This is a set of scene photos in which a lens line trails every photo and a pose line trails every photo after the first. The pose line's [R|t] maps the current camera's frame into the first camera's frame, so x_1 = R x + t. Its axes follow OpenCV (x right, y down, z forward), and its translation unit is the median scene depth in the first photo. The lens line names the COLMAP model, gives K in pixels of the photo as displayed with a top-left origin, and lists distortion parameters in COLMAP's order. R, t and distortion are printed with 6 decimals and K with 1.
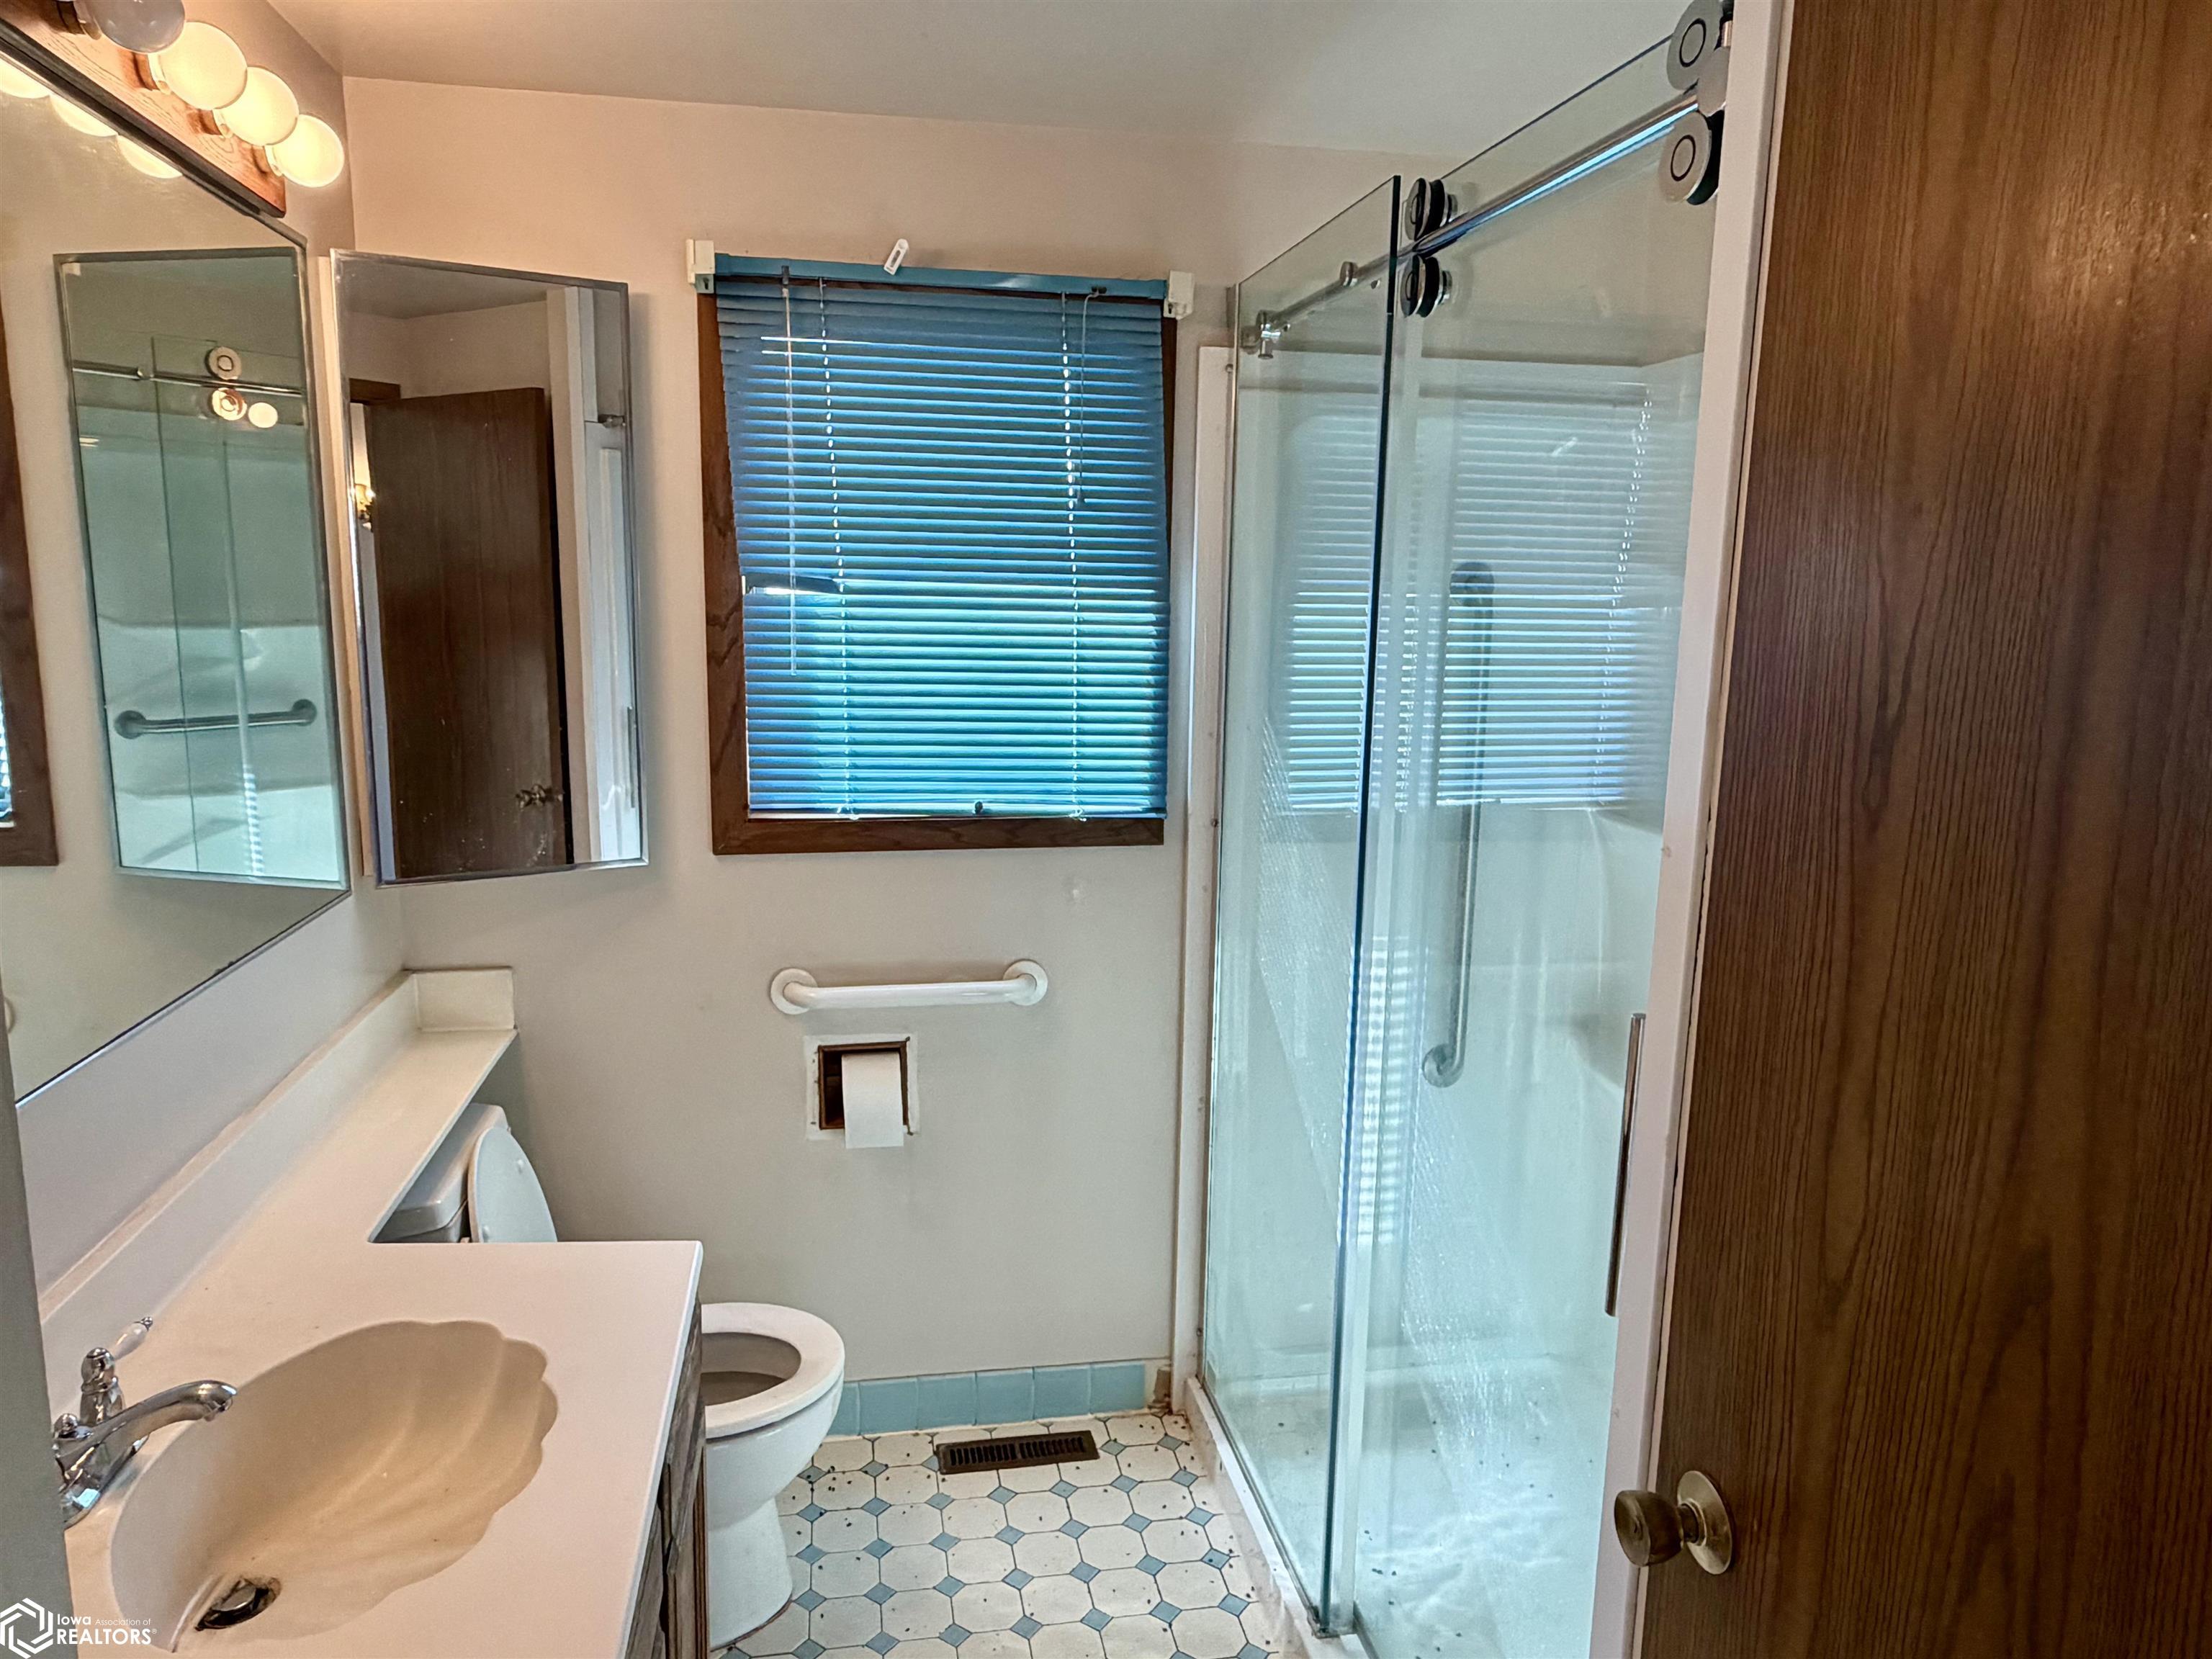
lens RADIAL K [[1439.9, 0, 1094.8], [0, 1439.9, 833.2], [0, 0, 1]] dist [0.002922, 0.000247]
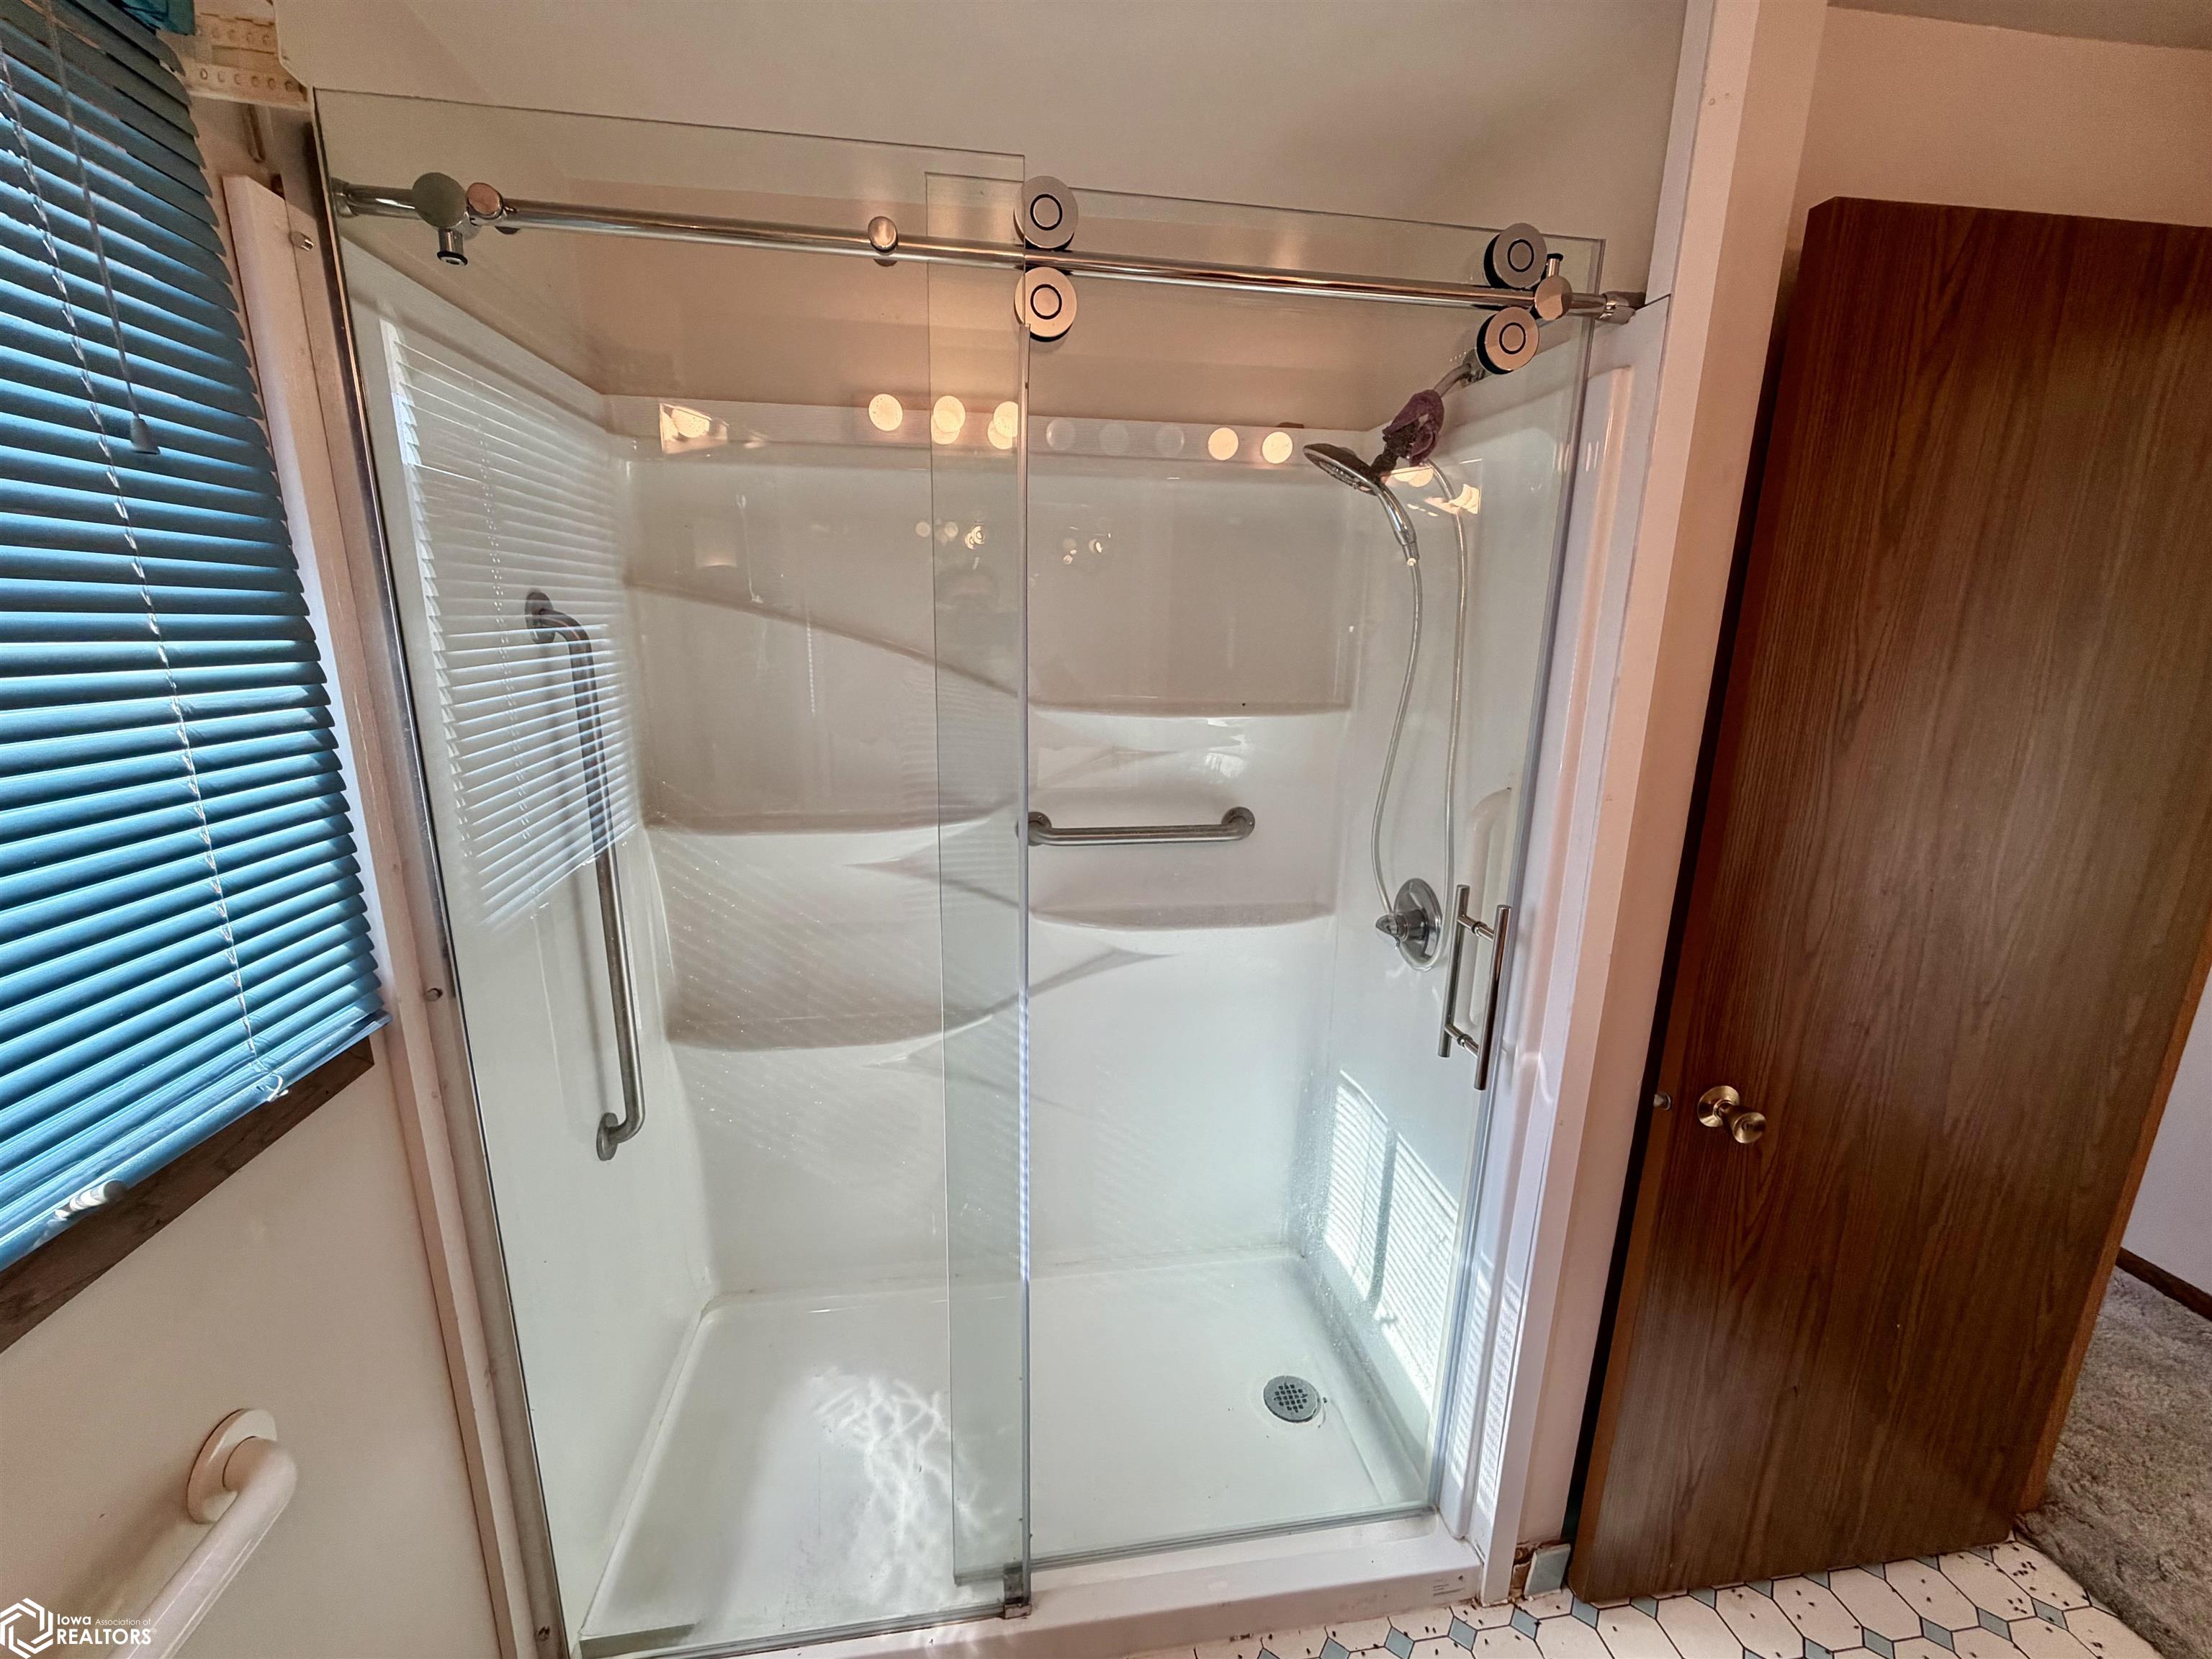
lens RADIAL K [[882.6, 0, 1093.1], [0, 882.6, 834.3], [0, 0, 1]] dist [0.002874, -0.000205]
pose [[0.040704, -0.252144, 0.966833, -0.287689], [0.158025, 0.957081, 0.242947, -0.133823], [-0.986596, 0.142895, 0.078802, 0.693953]]
